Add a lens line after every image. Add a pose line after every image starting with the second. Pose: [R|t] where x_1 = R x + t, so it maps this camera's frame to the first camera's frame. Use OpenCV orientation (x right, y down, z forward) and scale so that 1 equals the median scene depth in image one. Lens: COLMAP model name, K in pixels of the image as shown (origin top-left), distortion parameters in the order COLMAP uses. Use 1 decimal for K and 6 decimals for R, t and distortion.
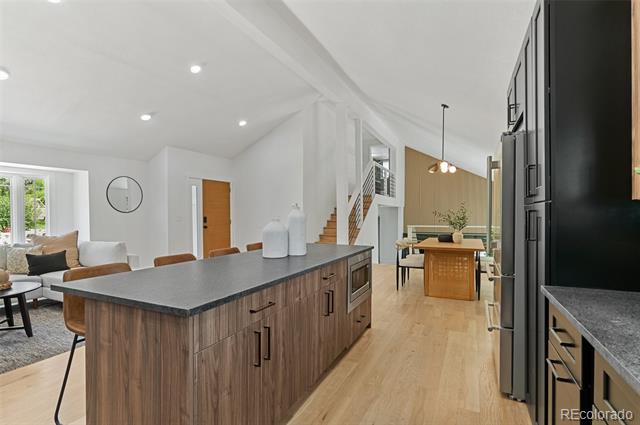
lens RADIAL K [[315.6, 0, 321.1], [0, 315.6, 212.9], [0, 0, 1]] dist [-0.003959, -0.000225]
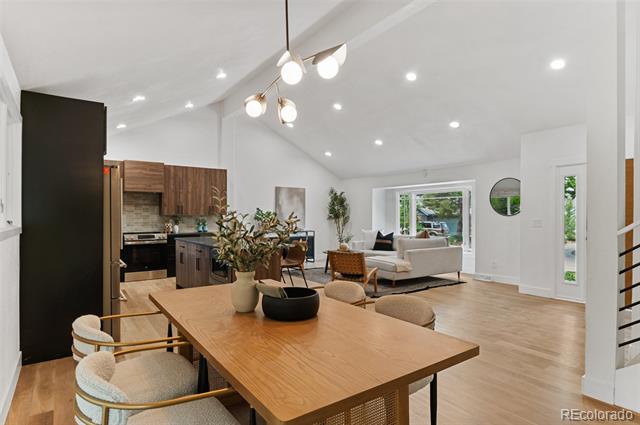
lens RADIAL K [[358.0, 0, 322.1], [0, 358.0, 217.5], [0, 0, 1]] dist [-0.004215, 0.000103]
pose [[-0.479108, 0.014005, -0.877644, 0.635129], [0.005902, 0.999902, 0.012734, -0.013524], [0.877736, 0.000921, -0.479143, 1.082248]]
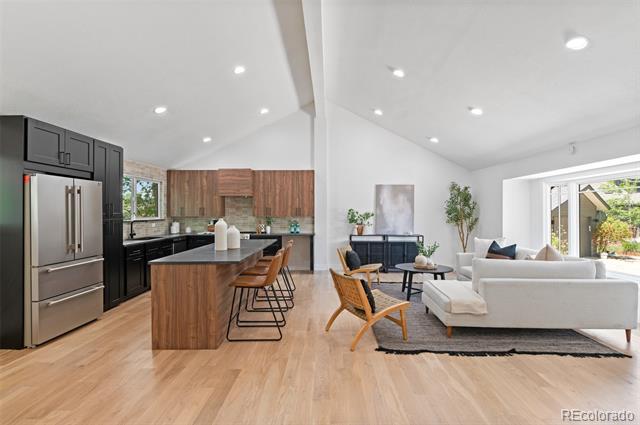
lens RADIAL K [[315.6, 0, 320.9], [0, 315.6, 212.7], [0, 0, 1]] dist [-0.003959, -0.000225]
pose [[-0.911327, 0.008284, -0.411600, 0.047277], [0.009193, 0.999958, -0.000229, -0.021969], [0.411581, -0.003992, -0.911364, 1.193936]]
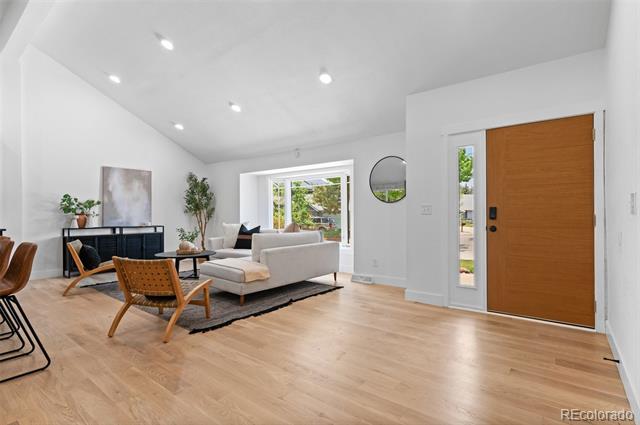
lens RADIAL K [[315.6, 0, 321.4], [0, 315.6, 213.7], [0, 0, 1]] dist [-0.003959, -0.000225]
pose [[-0.211450, 0.013130, -0.977301, 0.186889], [0.009085, 0.999893, 0.011467, 0.017551], [0.977347, -0.006454, -0.211547, 1.053500]]
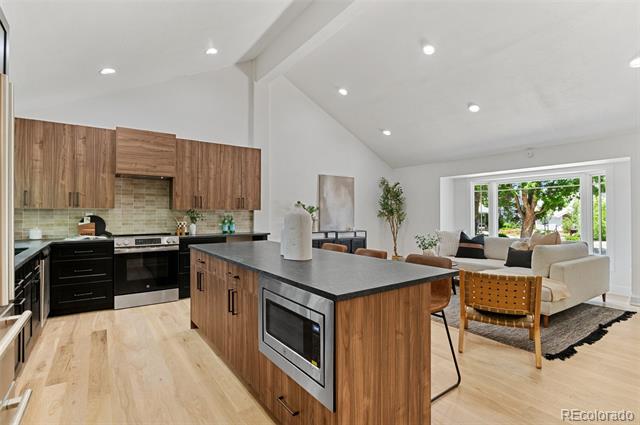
lens RADIAL K [[315.6, 0, 319.0], [0, 315.6, 213.5], [0, 0, 1]] dist [-0.003959, -0.000225]
pose [[-0.493837, 0.006281, -0.869532, 0.295434], [0.006252, 0.999974, 0.003672, 0.000197], [0.869532, -0.003623, -0.493863, 0.679247]]
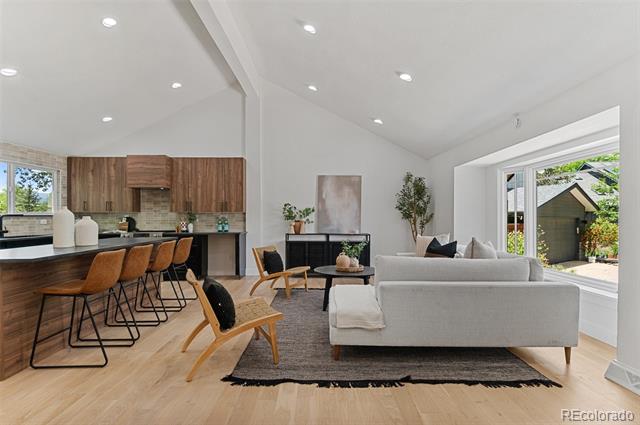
lens RADIAL K [[331.6, 0, 323.0], [0, 331.6, 219.7], [0, 0, 1]] dist [-0.005939, 0.000980]
pose [[-0.899165, 0.011316, -0.437463, -0.191922], [0.009296, 0.999934, 0.006757, 0.012138], [0.437511, 0.002009, -0.899211, 1.166345]]
